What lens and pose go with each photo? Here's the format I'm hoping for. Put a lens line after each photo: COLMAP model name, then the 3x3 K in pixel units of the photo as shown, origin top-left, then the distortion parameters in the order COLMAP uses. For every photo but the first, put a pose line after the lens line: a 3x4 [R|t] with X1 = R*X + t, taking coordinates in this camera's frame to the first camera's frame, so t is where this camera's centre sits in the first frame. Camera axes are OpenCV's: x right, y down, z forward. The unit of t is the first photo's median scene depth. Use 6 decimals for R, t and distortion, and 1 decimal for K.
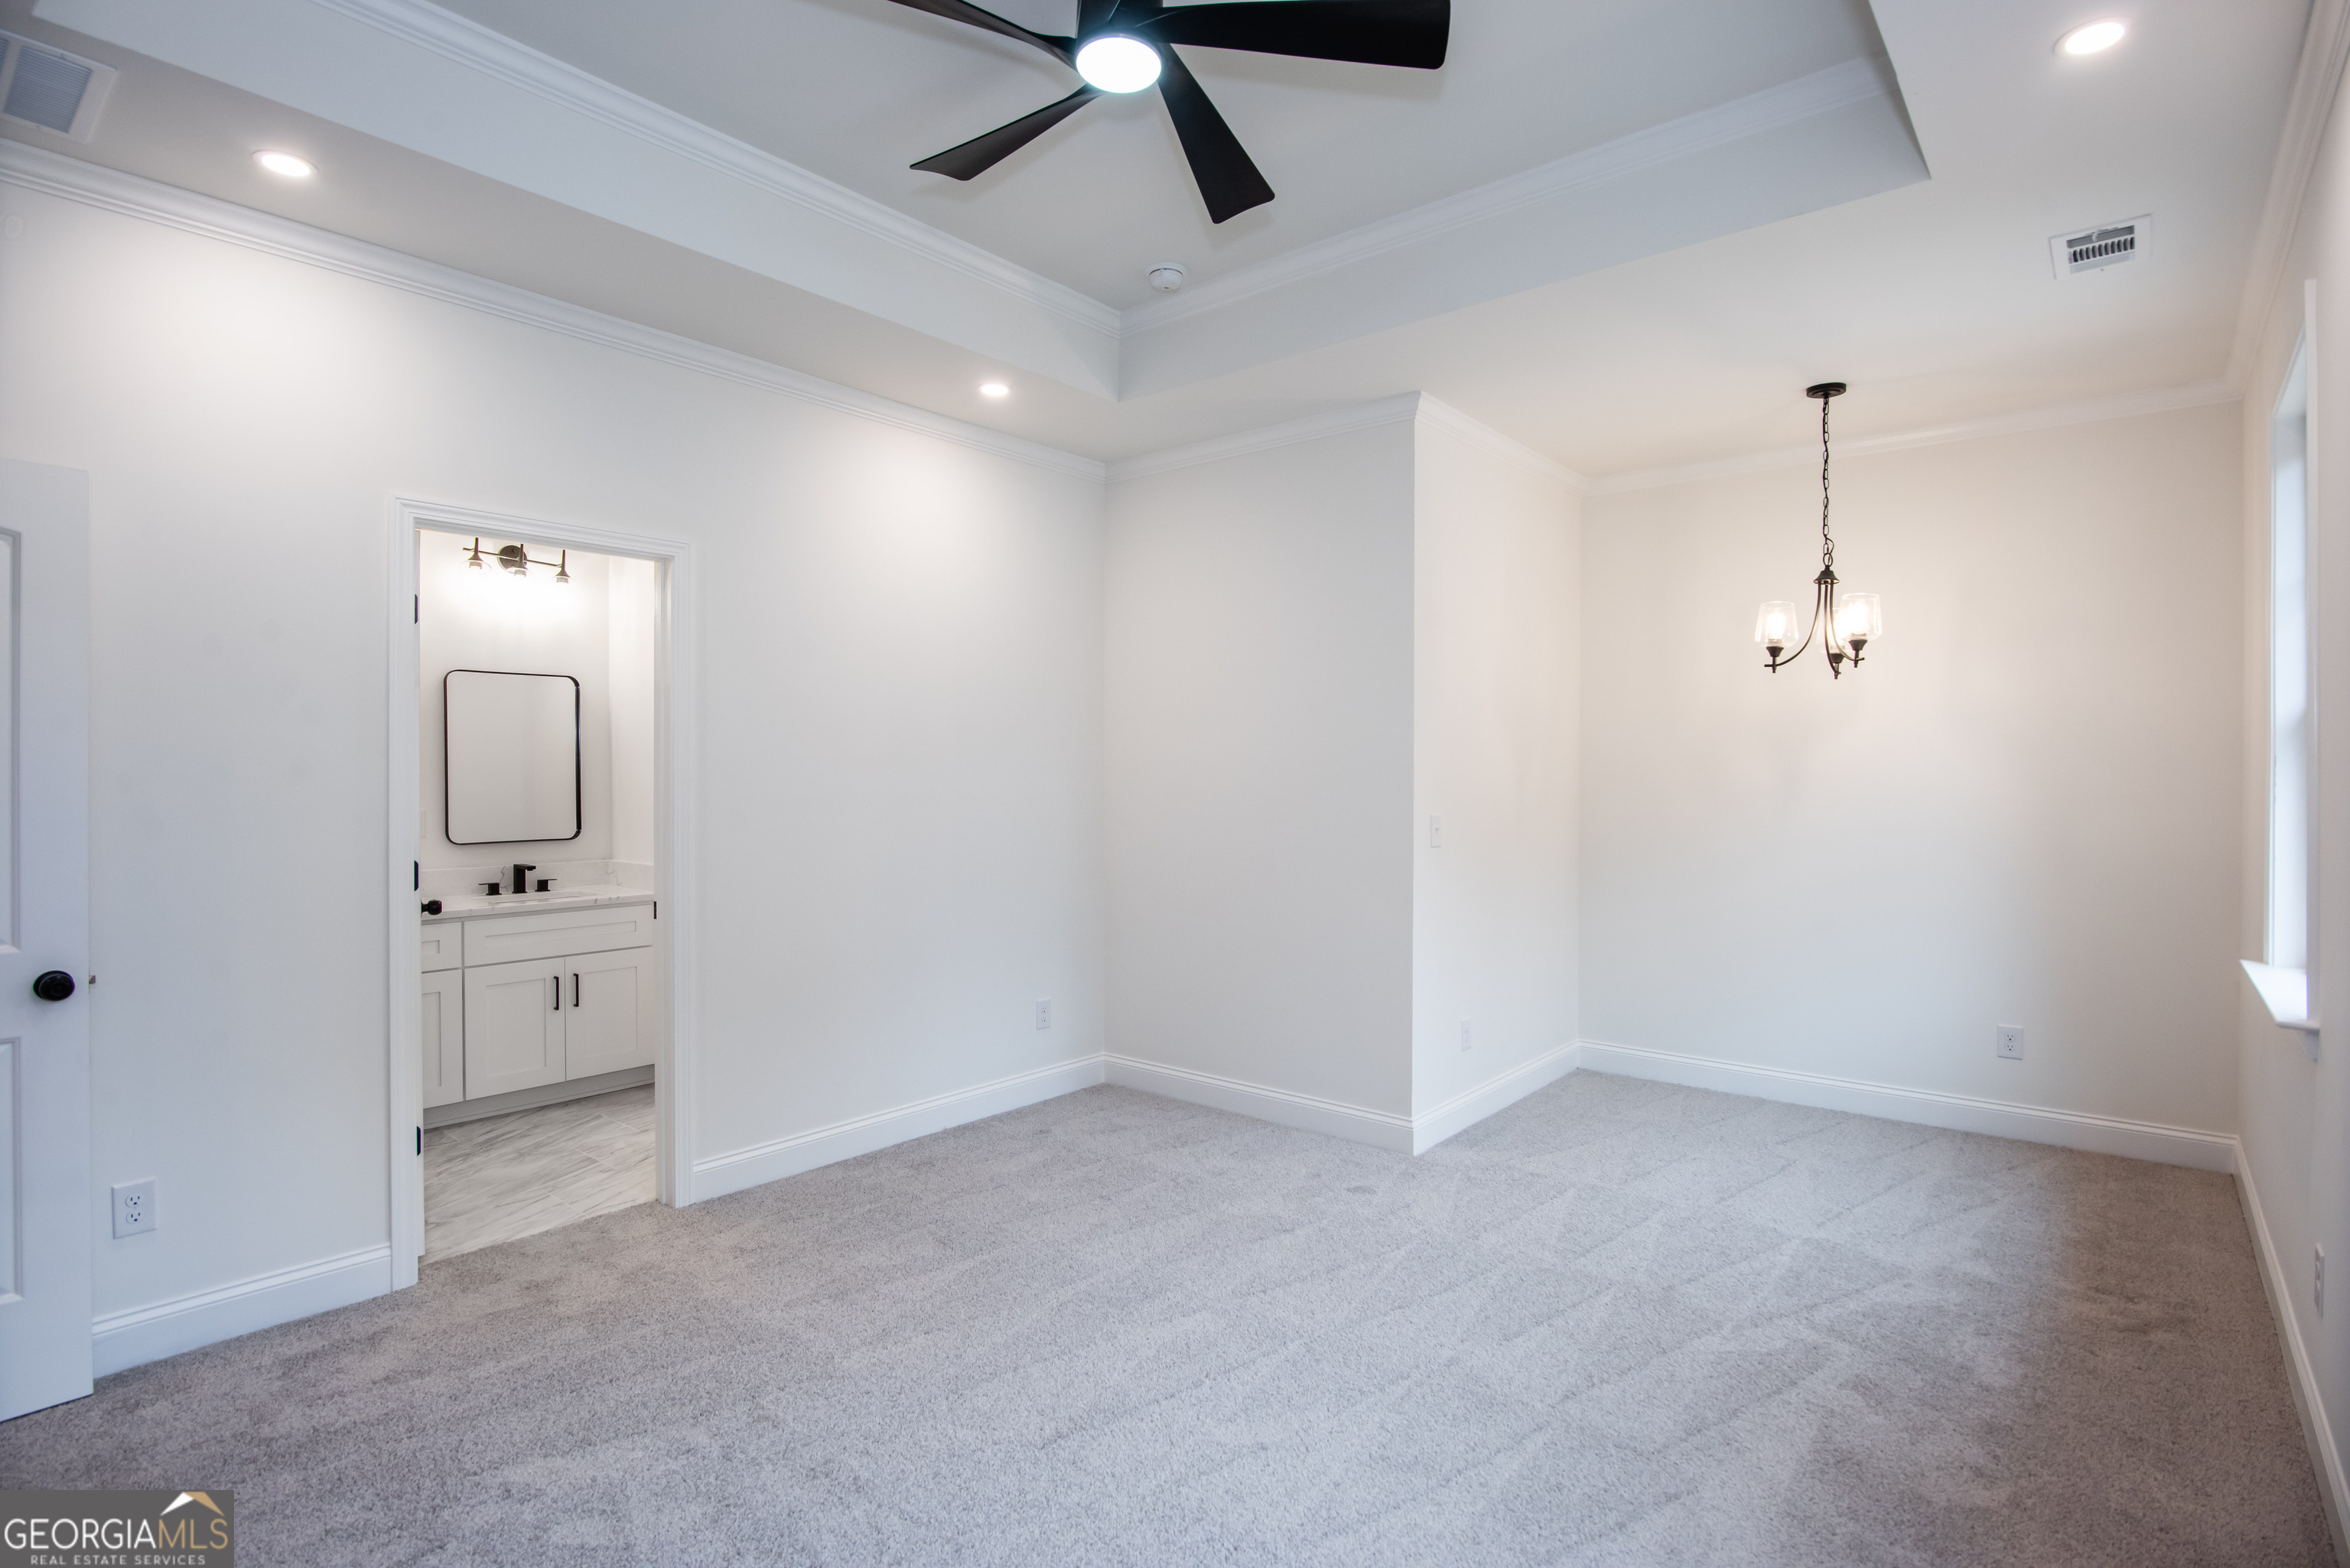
lens RADIAL K [[1152.1, 0, 1164.1], [0, 1152.1, 787.9], [0, 0, 1]] dist [0.019038, 0.001183]
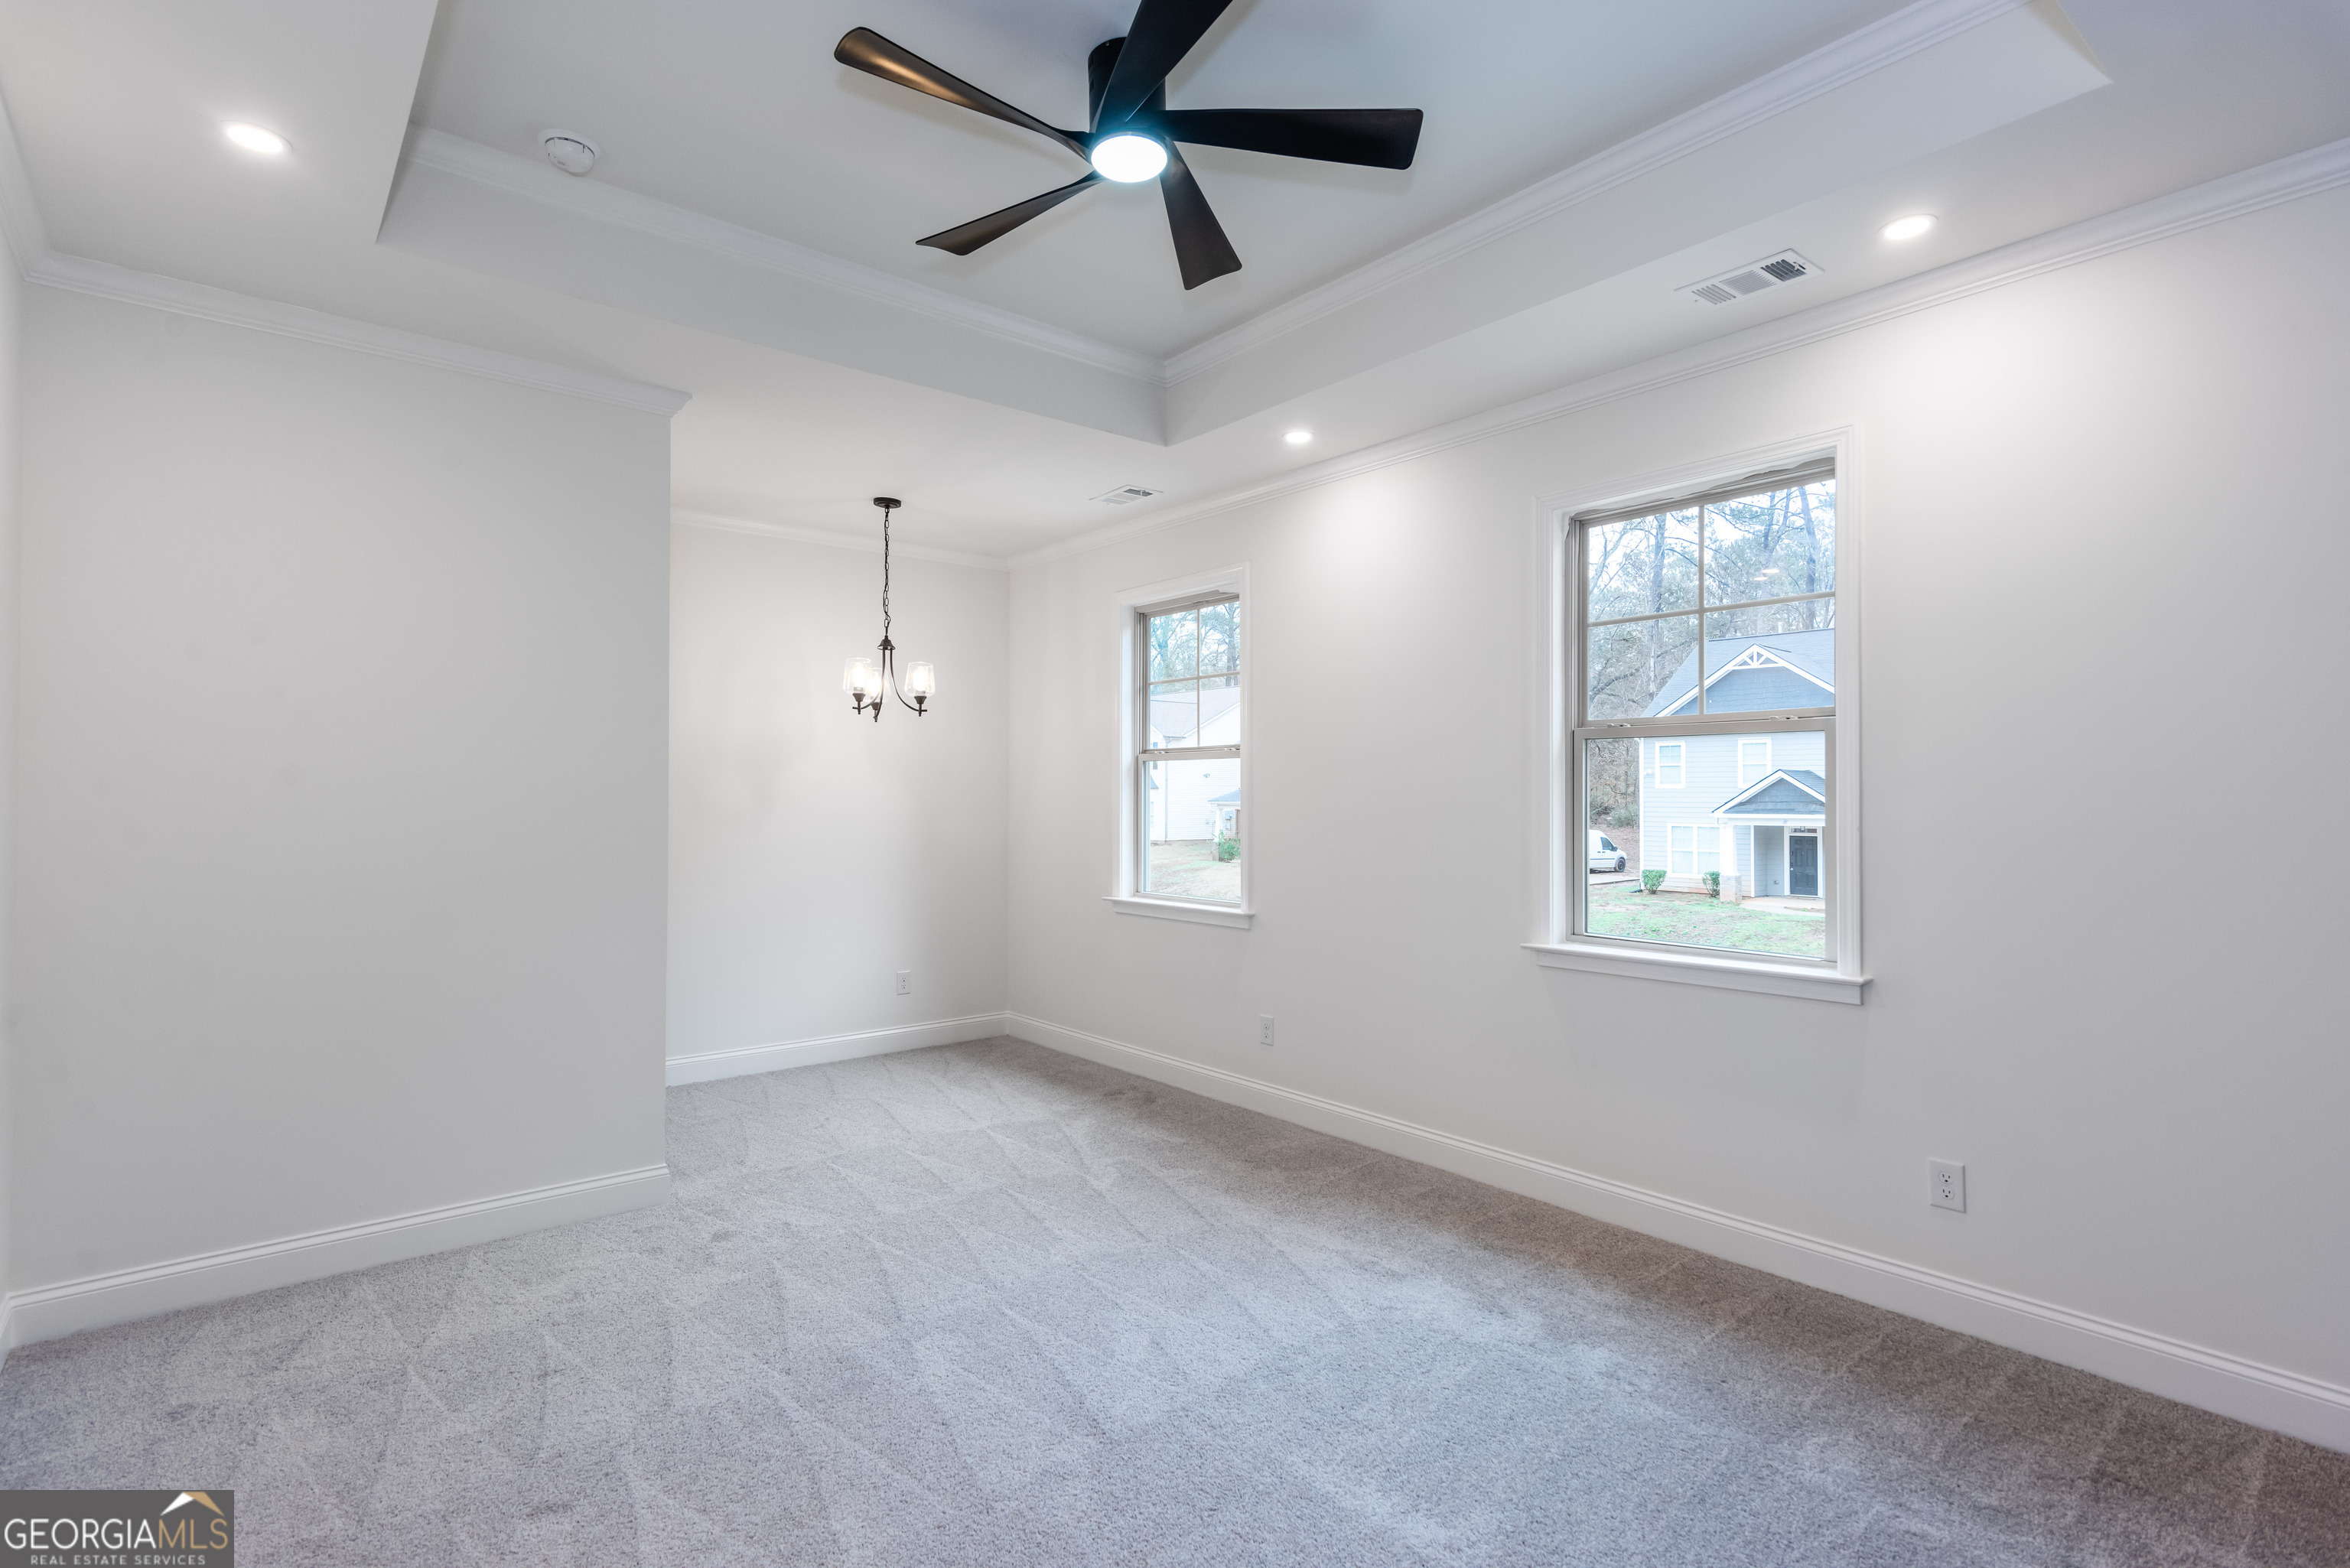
lens RADIAL K [[1152.1, 0, 1170.3], [0, 1152.1, 785.1], [0, 0, 1]] dist [0.019038, 0.001183]
pose [[0.189502, 0.012685, 0.981798, -0.766794], [0.010009, 0.999840, -0.014850, -0.000276], [-0.981829, 0.012641, 0.189345, 0.516275]]
